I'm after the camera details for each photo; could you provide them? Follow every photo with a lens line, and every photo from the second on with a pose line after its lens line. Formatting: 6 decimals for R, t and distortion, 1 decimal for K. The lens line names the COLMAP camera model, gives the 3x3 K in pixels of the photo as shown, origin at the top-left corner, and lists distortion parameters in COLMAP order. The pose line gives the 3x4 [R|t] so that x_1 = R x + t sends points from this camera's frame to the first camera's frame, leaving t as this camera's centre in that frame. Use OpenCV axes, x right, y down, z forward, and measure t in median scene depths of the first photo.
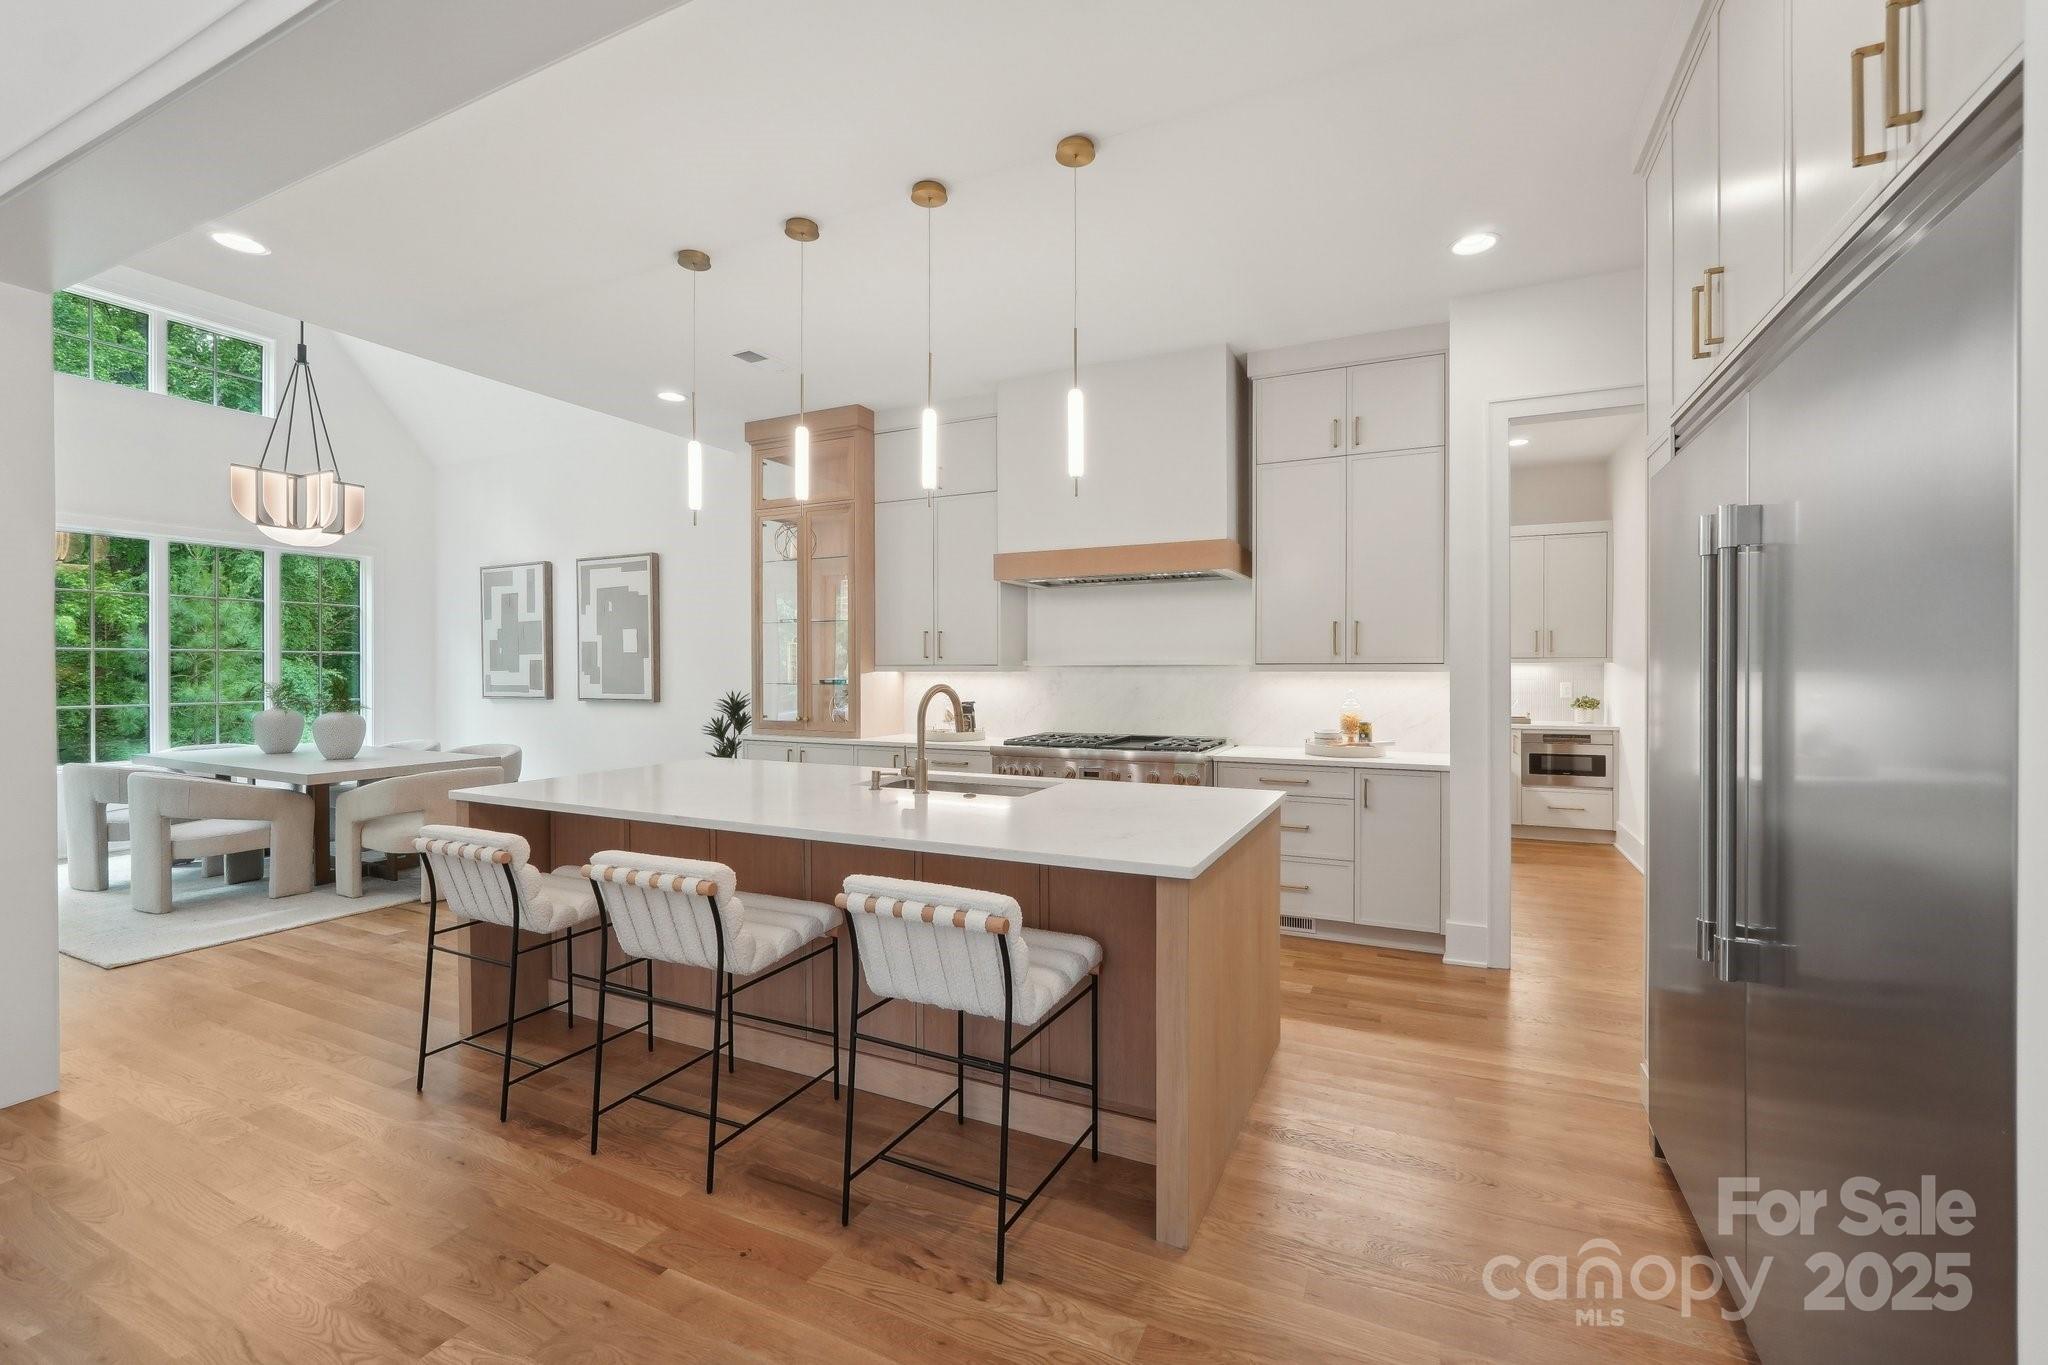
lens RADIAL K [[870.1, 0, 1029.7], [0, 870.1, 674.9], [0, 0, 1]] dist [-0.015075, 0.008152]
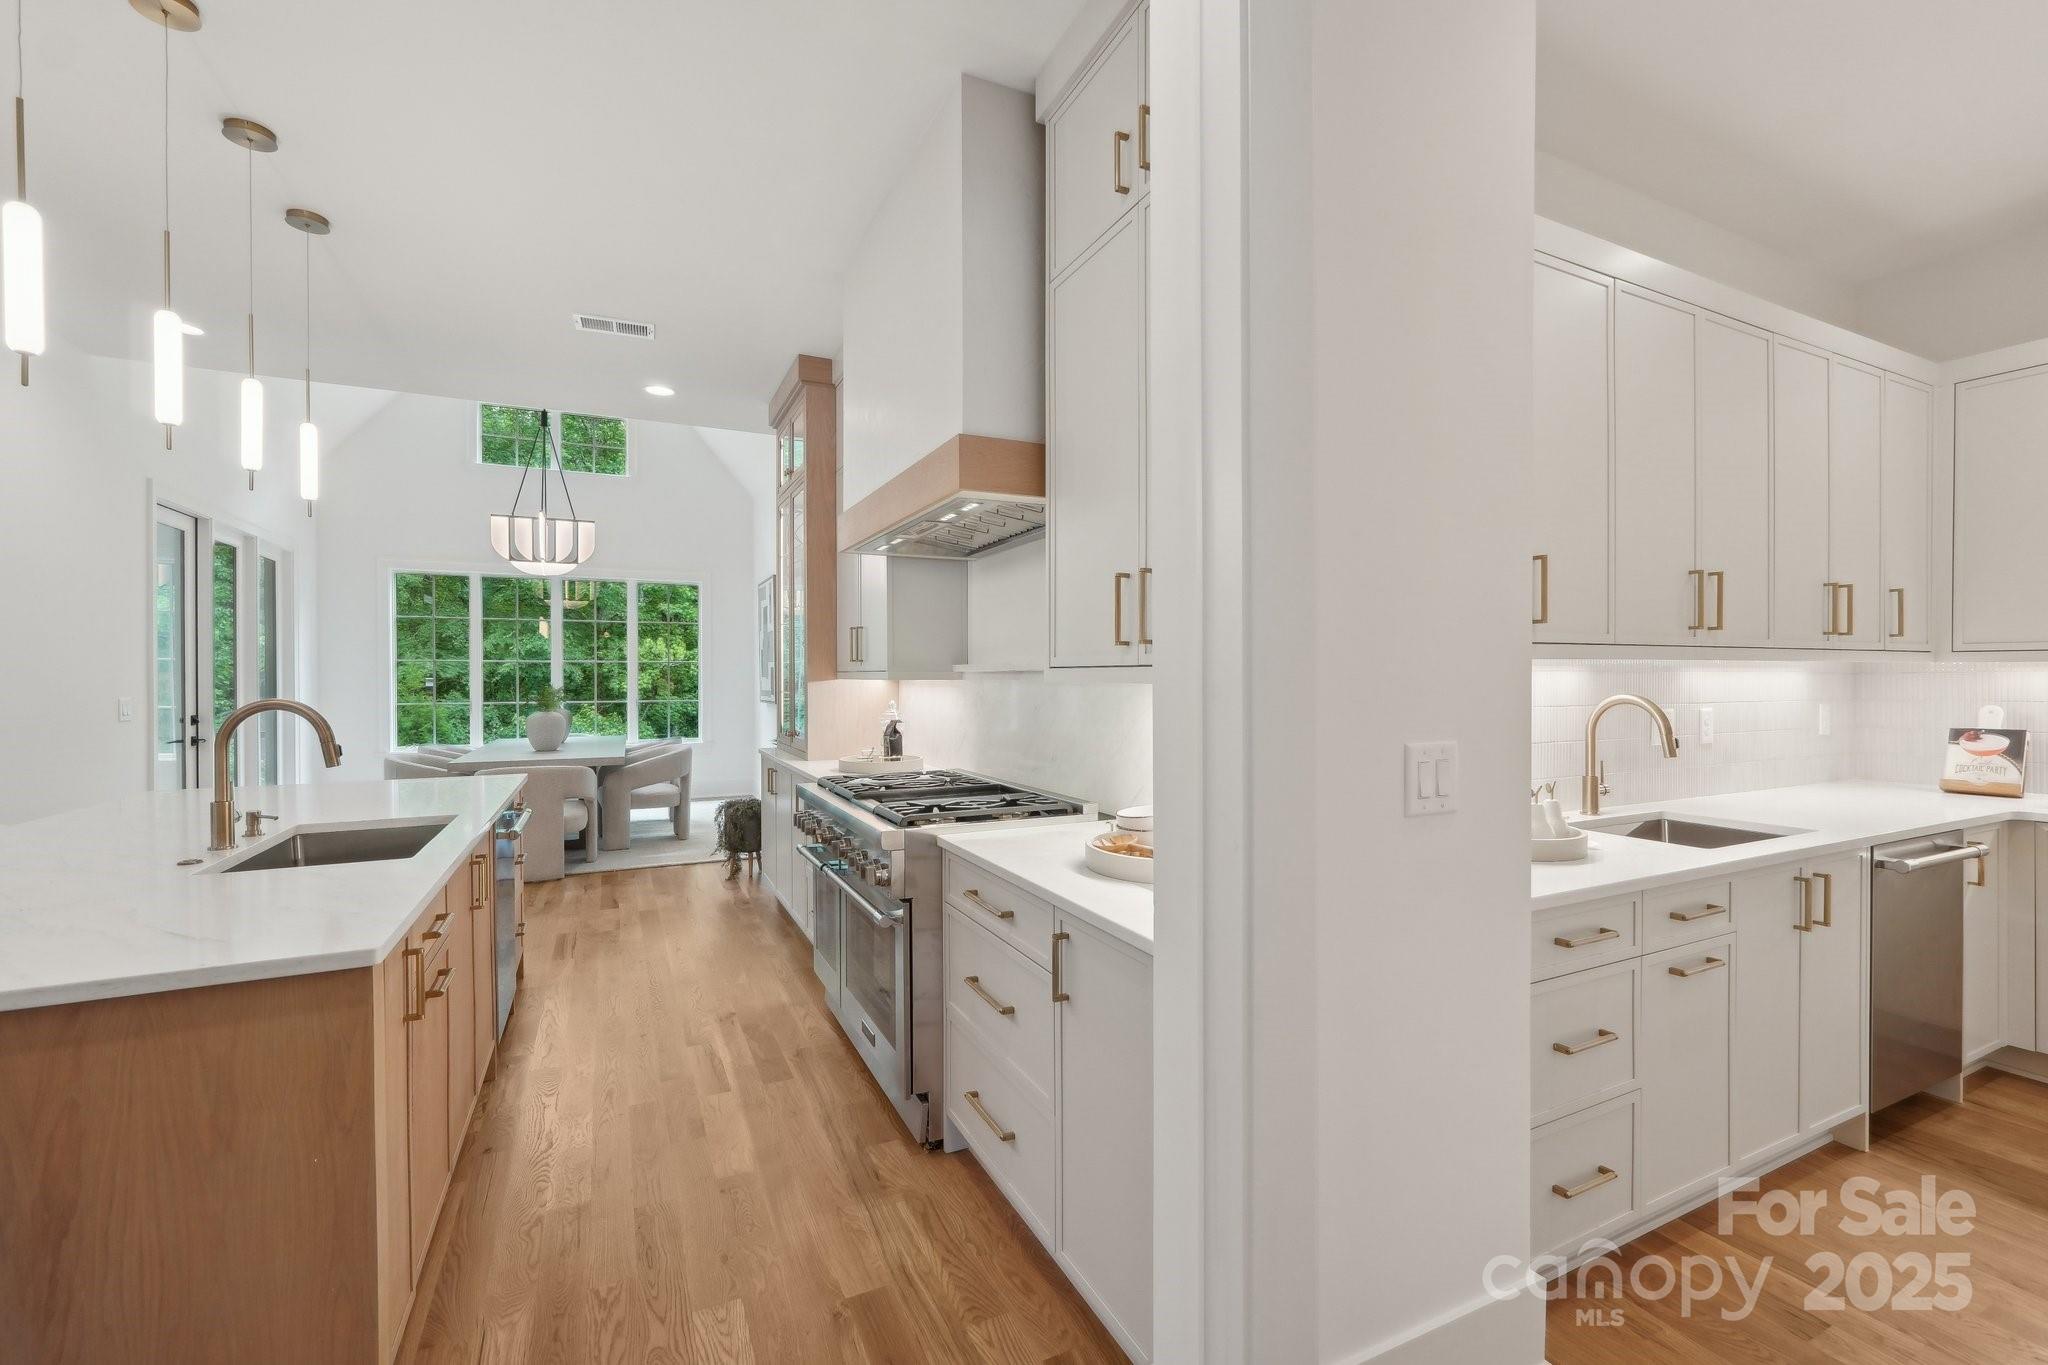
lens RADIAL K [[870.1, 0, 1029.7], [0, 870.1, 674.9], [0, 0, 1]] dist [-0.015075, 0.008152]
pose [[0.781752, -0.003210, -0.623581, 0.478233], [0.000200, 0.999988, -0.004896, -0.002197], [0.623589, 0.003703, 0.781743, 0.486682]]
